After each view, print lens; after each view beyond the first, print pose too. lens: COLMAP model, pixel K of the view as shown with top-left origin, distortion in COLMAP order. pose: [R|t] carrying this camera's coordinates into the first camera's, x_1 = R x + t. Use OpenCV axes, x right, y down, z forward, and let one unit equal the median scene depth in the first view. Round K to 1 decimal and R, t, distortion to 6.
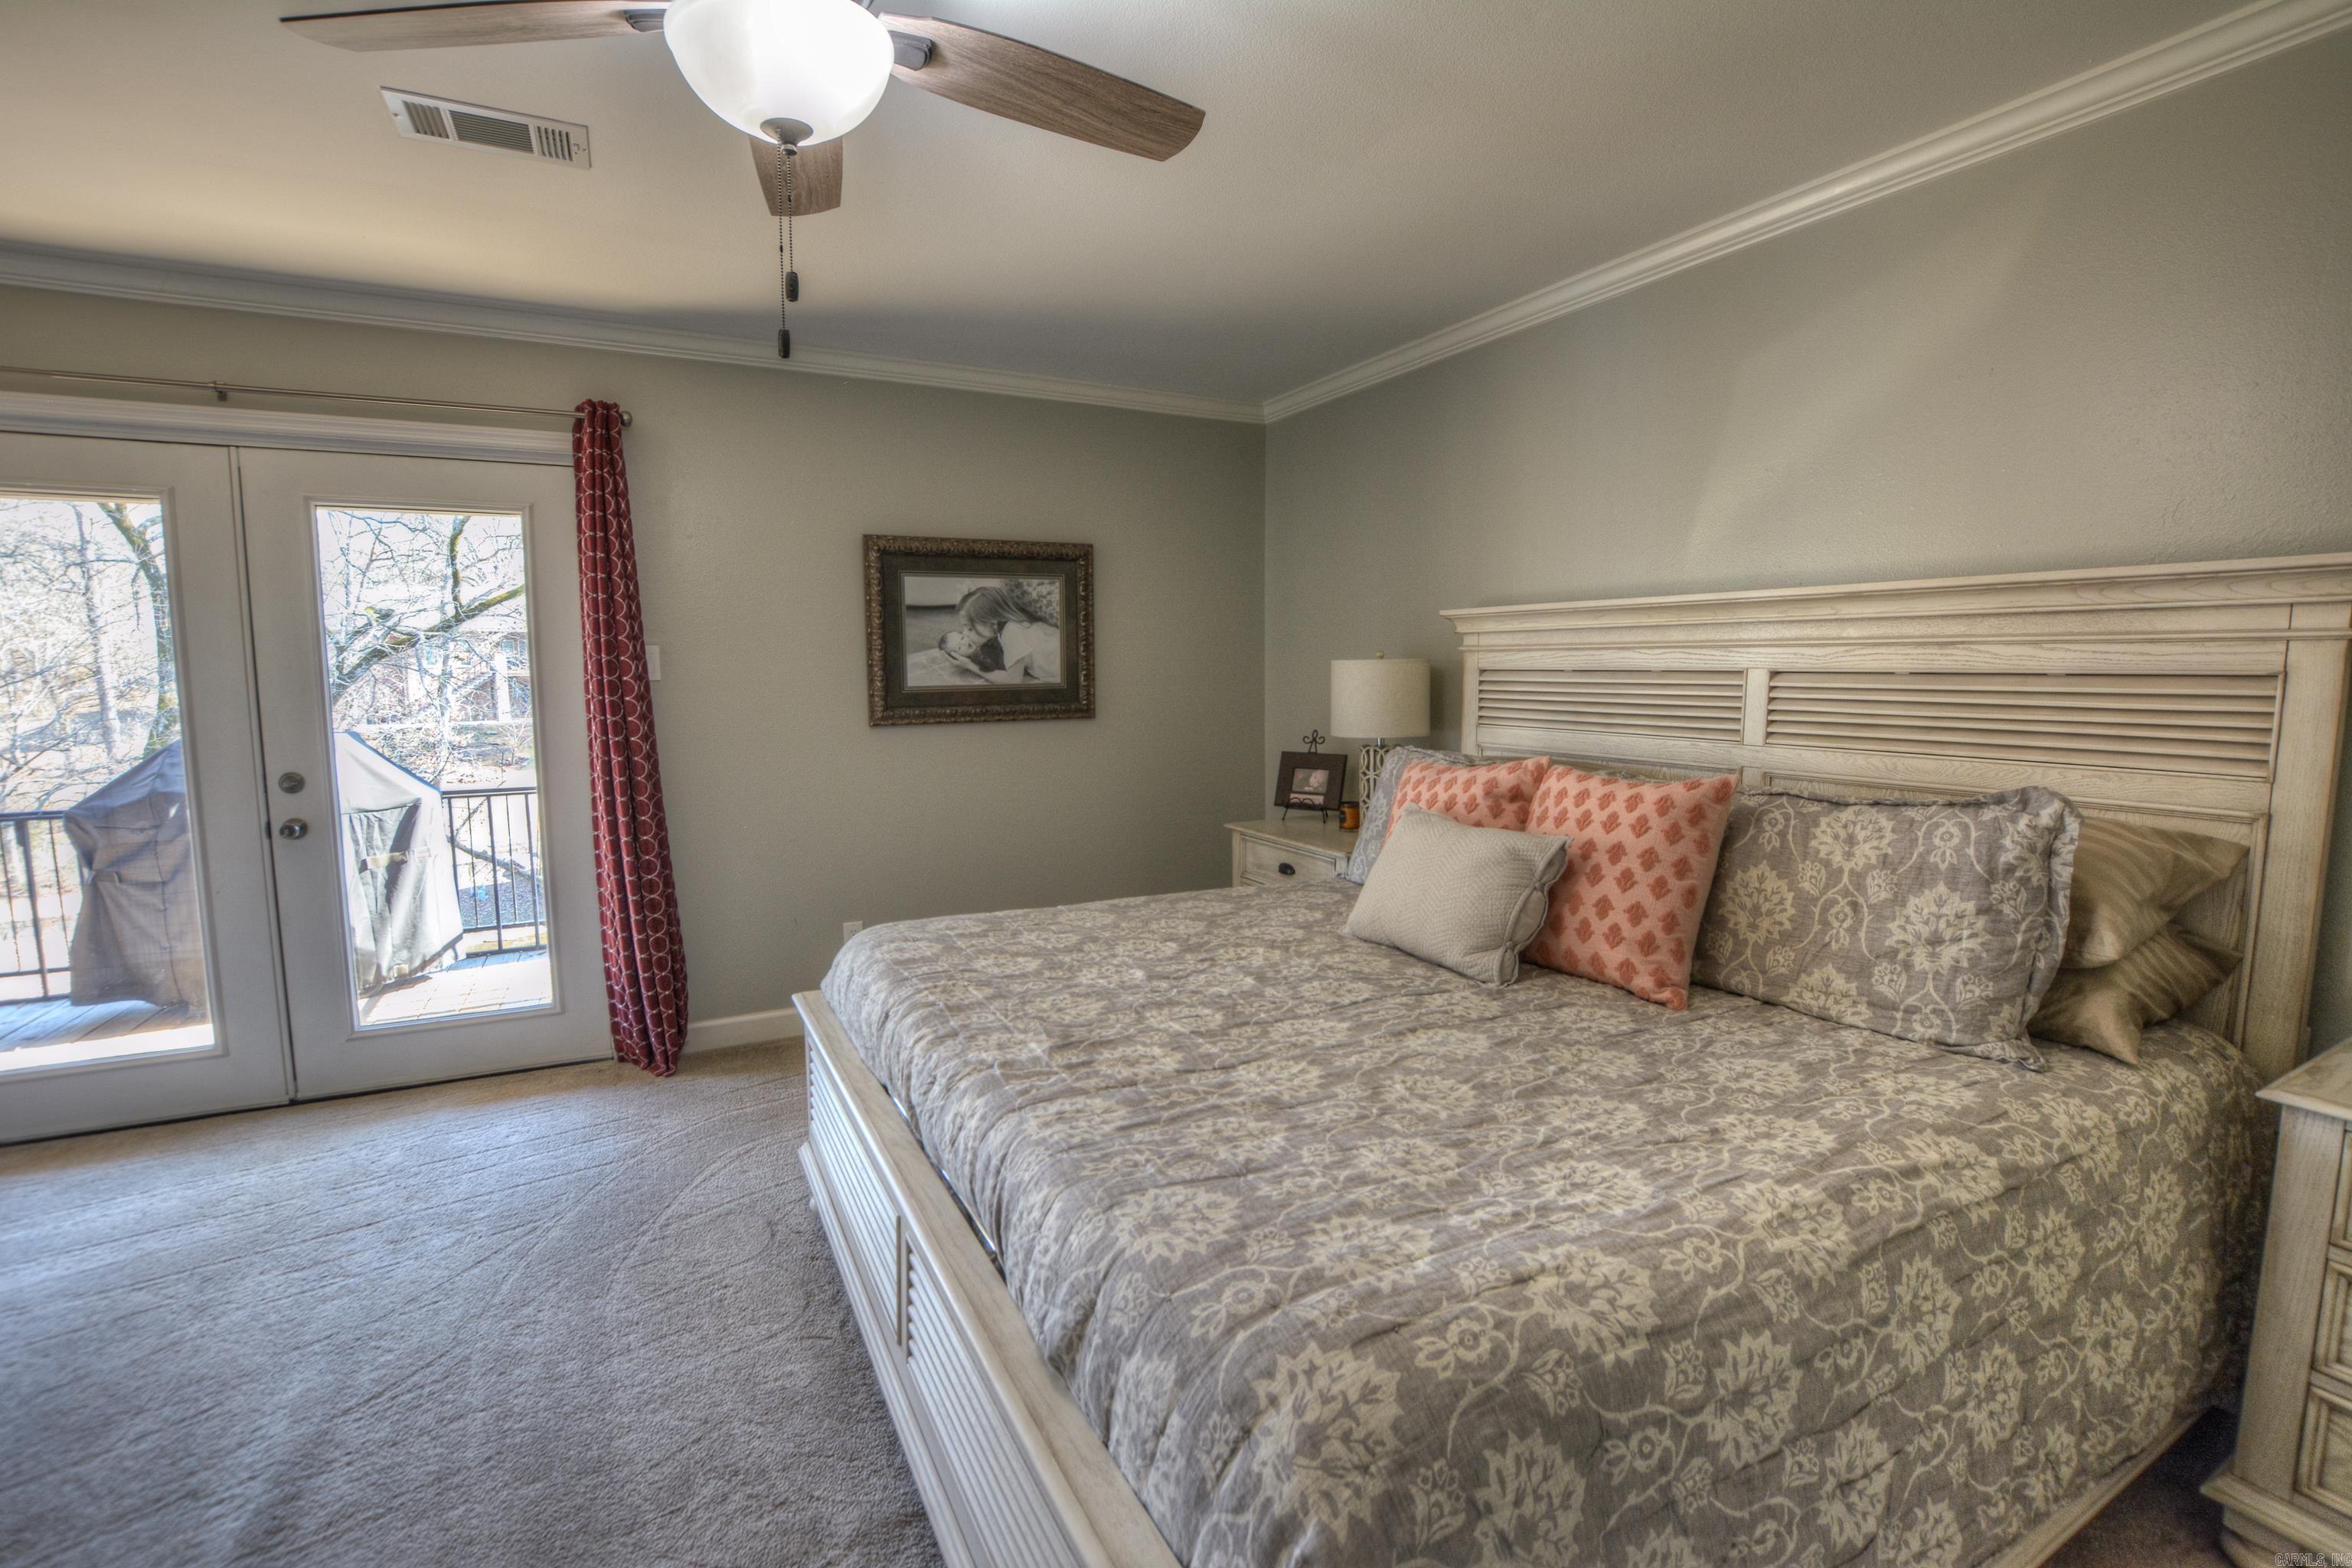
lens RADIAL K [[1041.2, 0, 1179.7], [0, 1041.2, 776.1], [0, 0, 1]] dist [-0.033362, 0.004295]
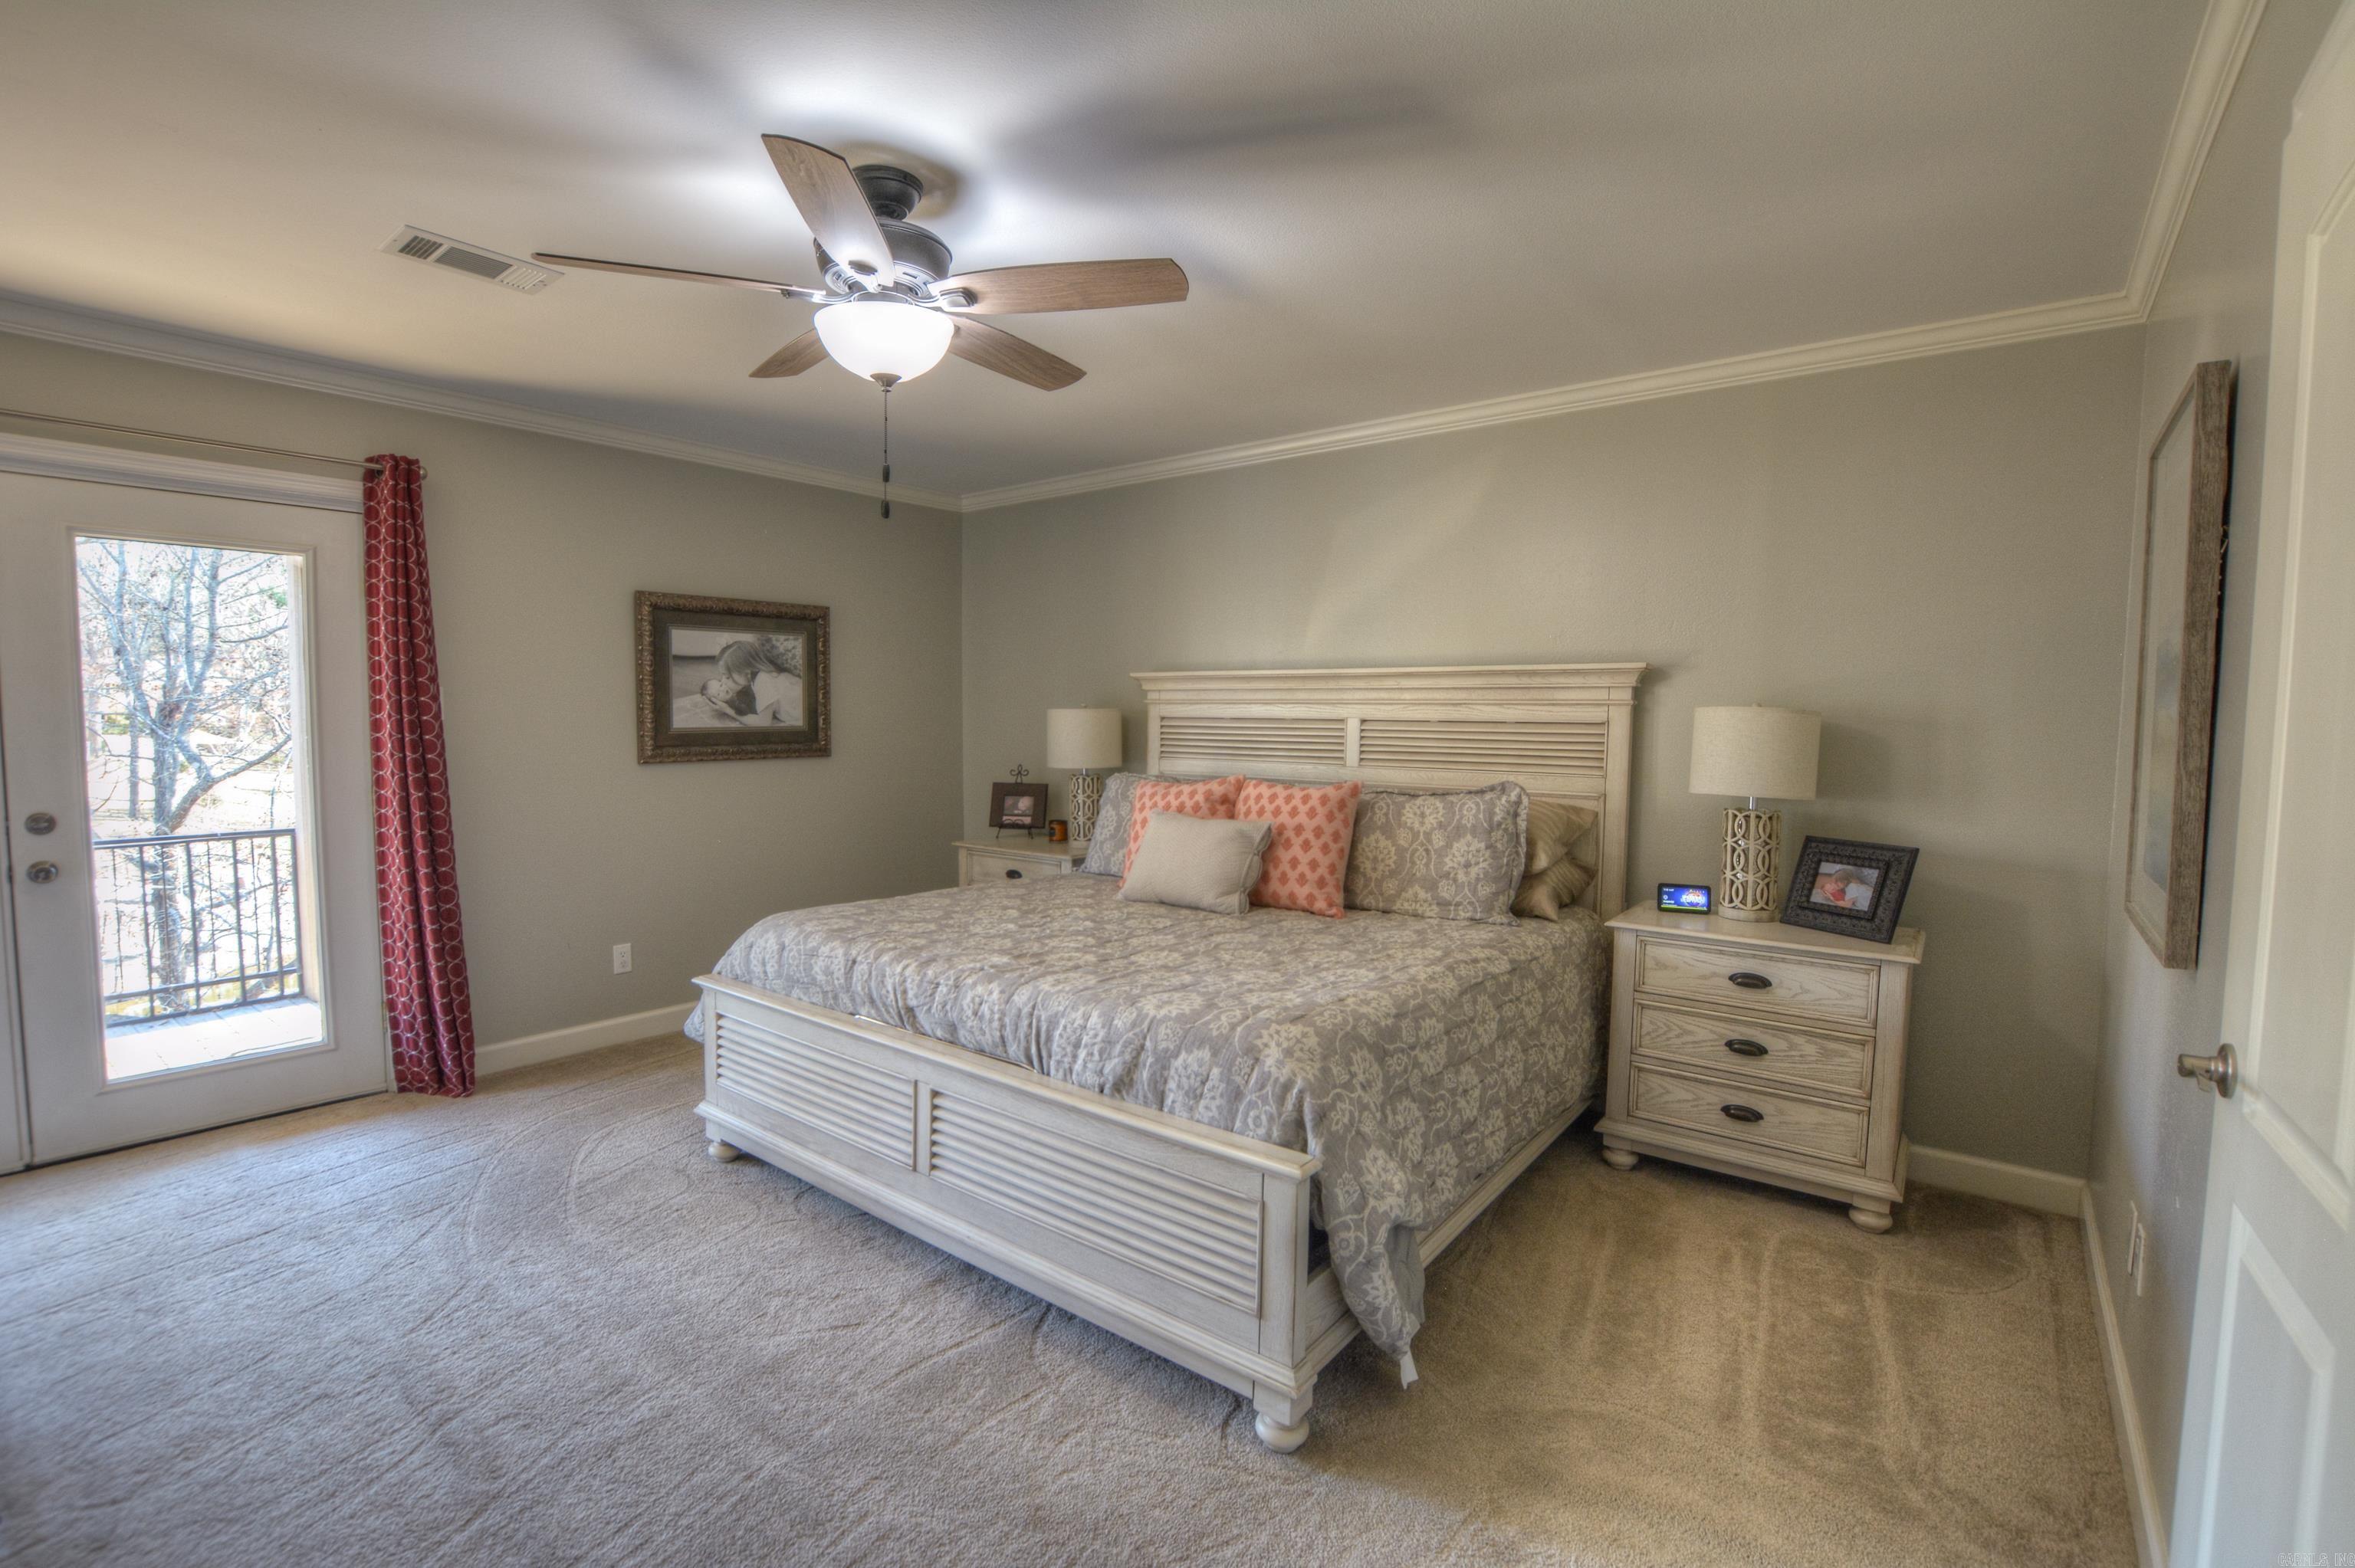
lens RADIAL K [[1042.3, 0, 1174.4], [0, 1042.3, 783.2], [0, 0, 1]] dist [-0.033362, 0.004295]
pose [[0.913068, -0.015719, 0.407503, -0.430191], [0.031366, 0.999004, -0.031746, 0.047175], [-0.406598, 0.041768, 0.912652, -0.427971]]
